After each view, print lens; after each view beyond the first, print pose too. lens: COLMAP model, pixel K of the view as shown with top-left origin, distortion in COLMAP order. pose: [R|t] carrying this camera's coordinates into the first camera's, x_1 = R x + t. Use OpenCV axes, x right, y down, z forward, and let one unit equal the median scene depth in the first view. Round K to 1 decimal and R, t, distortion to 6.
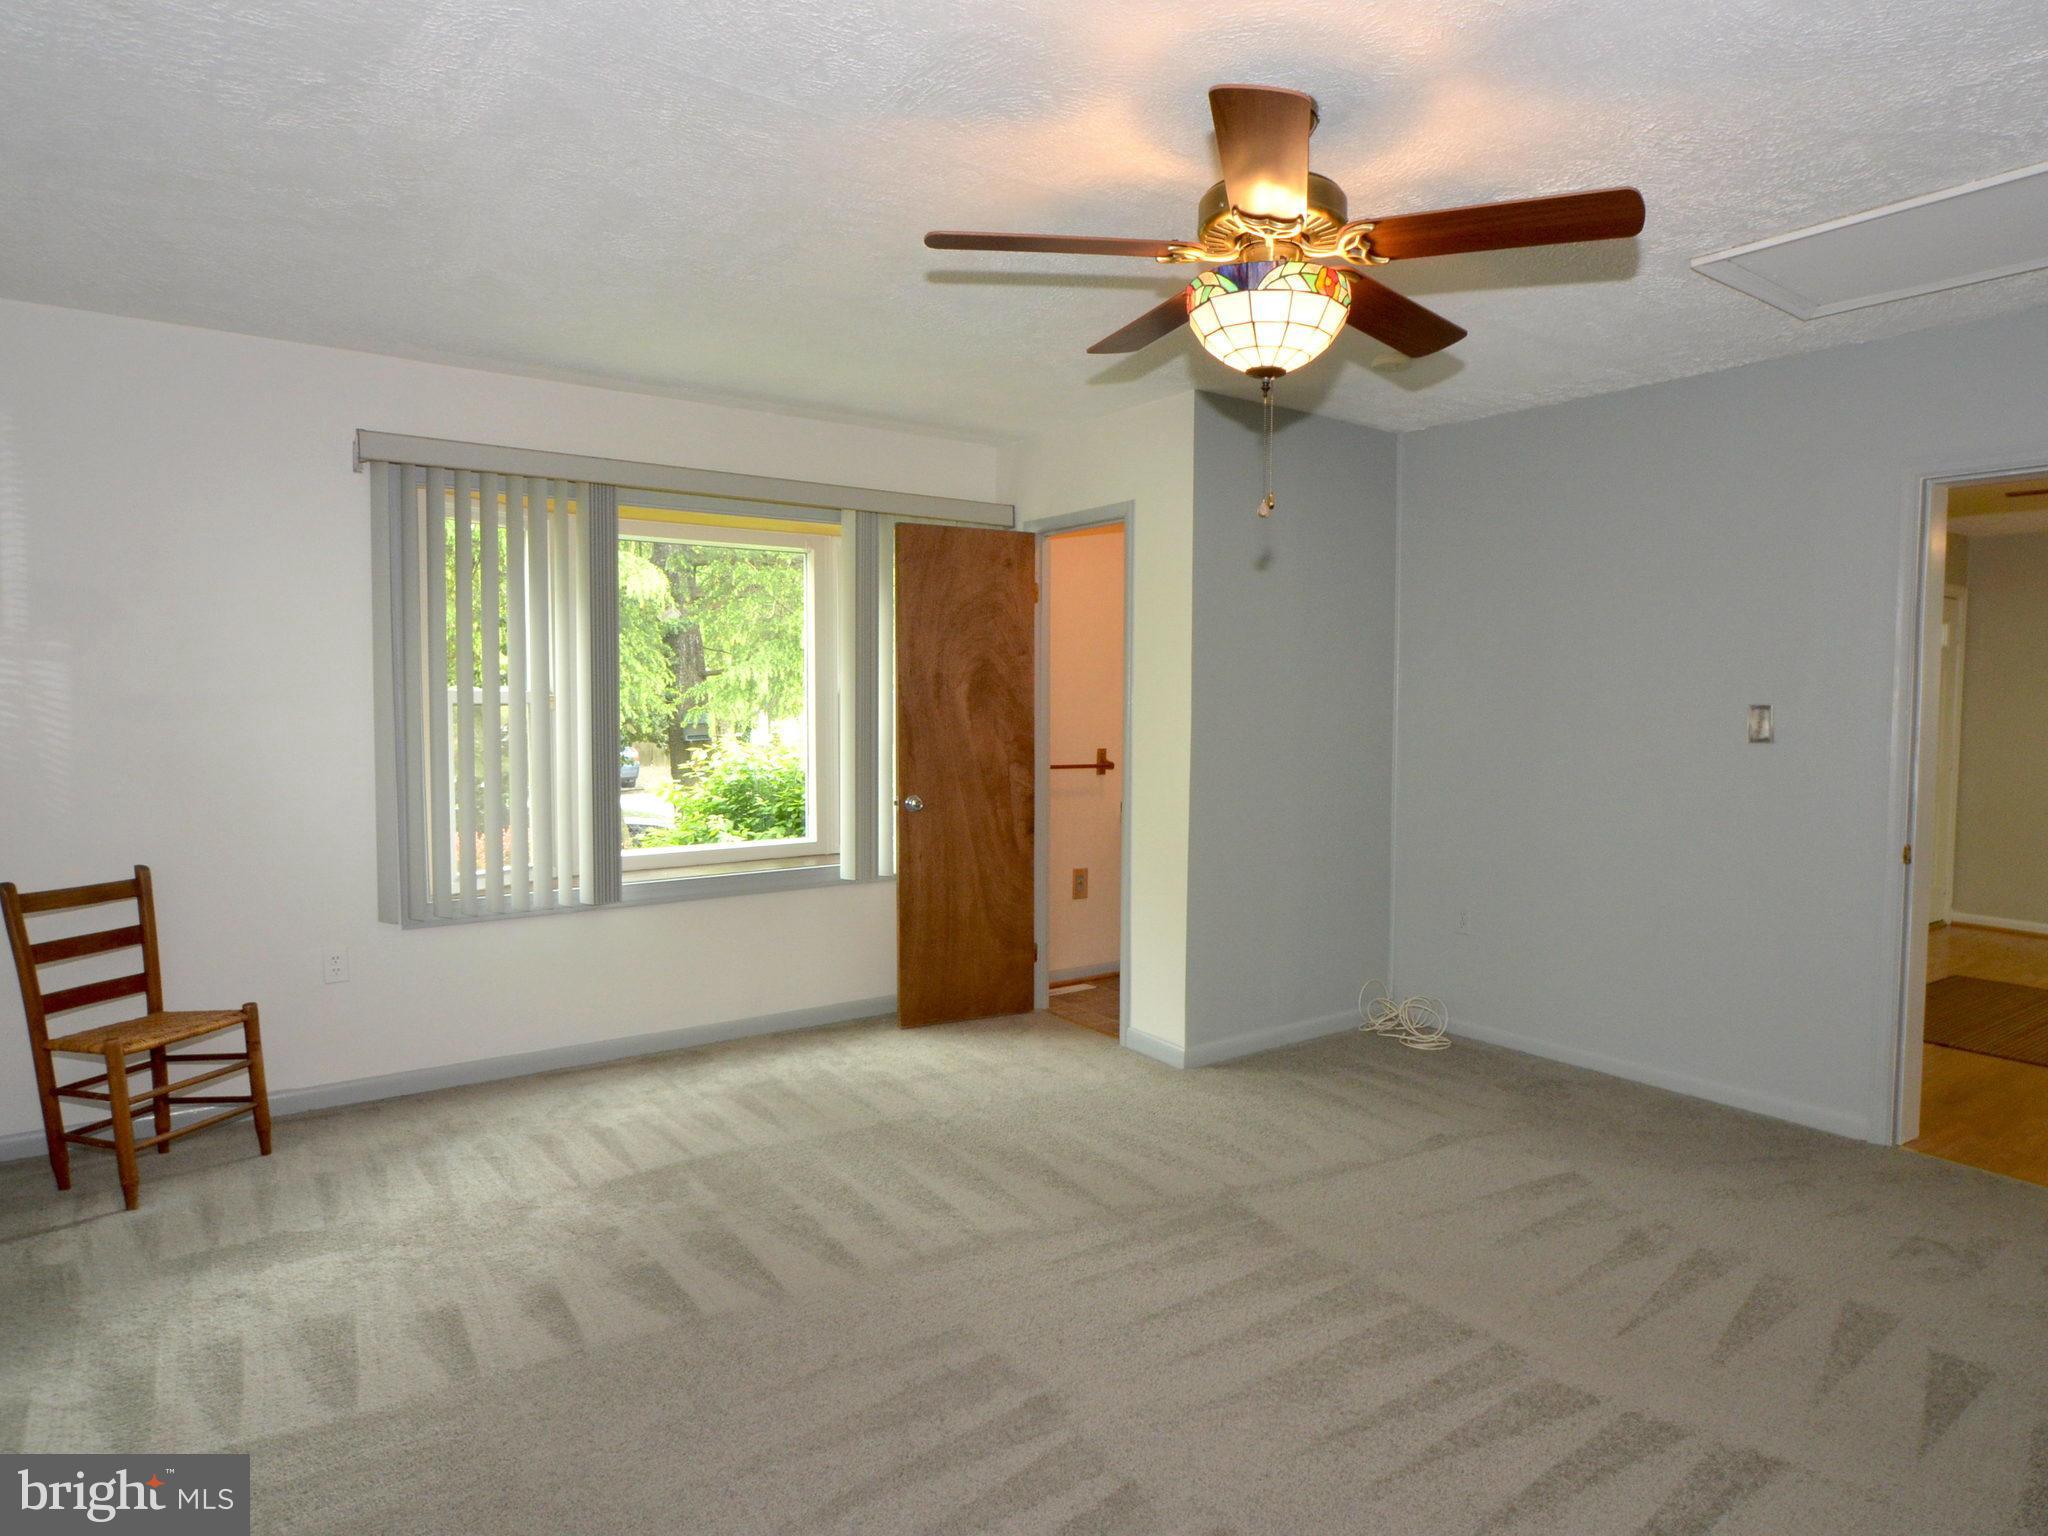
lens RADIAL K [[1235.2, 0, 1085.7], [0, 1235.2, 777.5], [0, 0, 1]] dist [-0.024412, 0.012206]
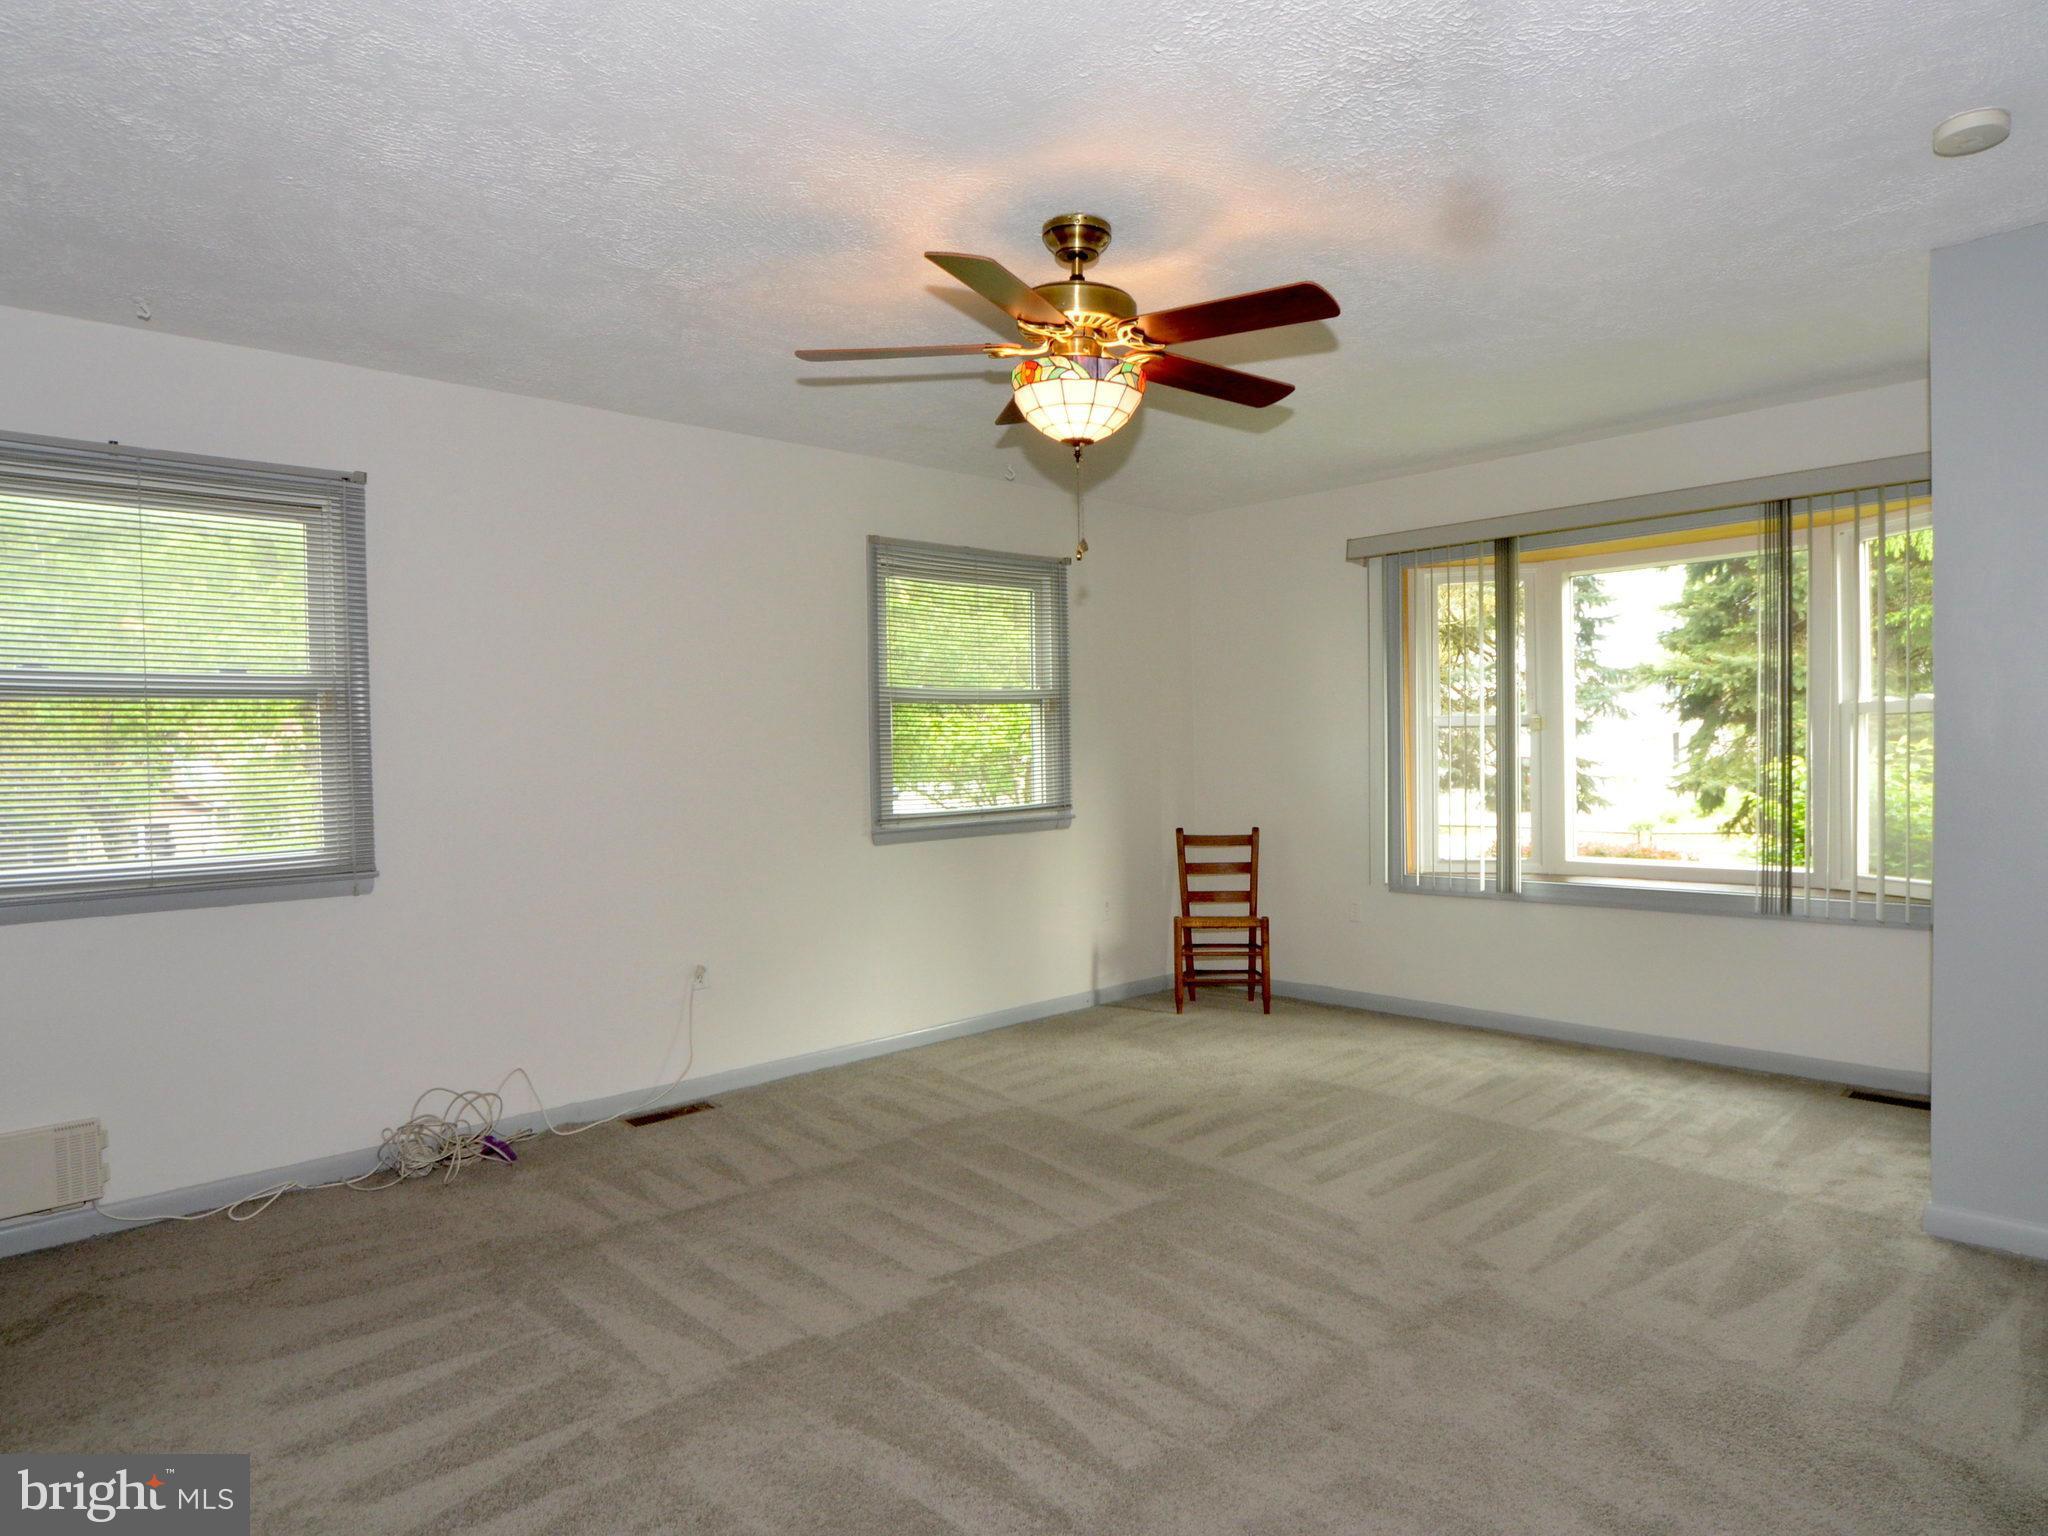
lens RADIAL K [[1235.2, 0, 1085.7], [0, 1235.2, 777.5], [0, 0, 1]] dist [-0.024412, 0.012206]
pose [[0.157559, 0.029819, -0.987059, 0.858200], [-0.039141, 0.998947, 0.023930, -0.026497], [0.986734, 0.034864, 0.158560, 0.507152]]
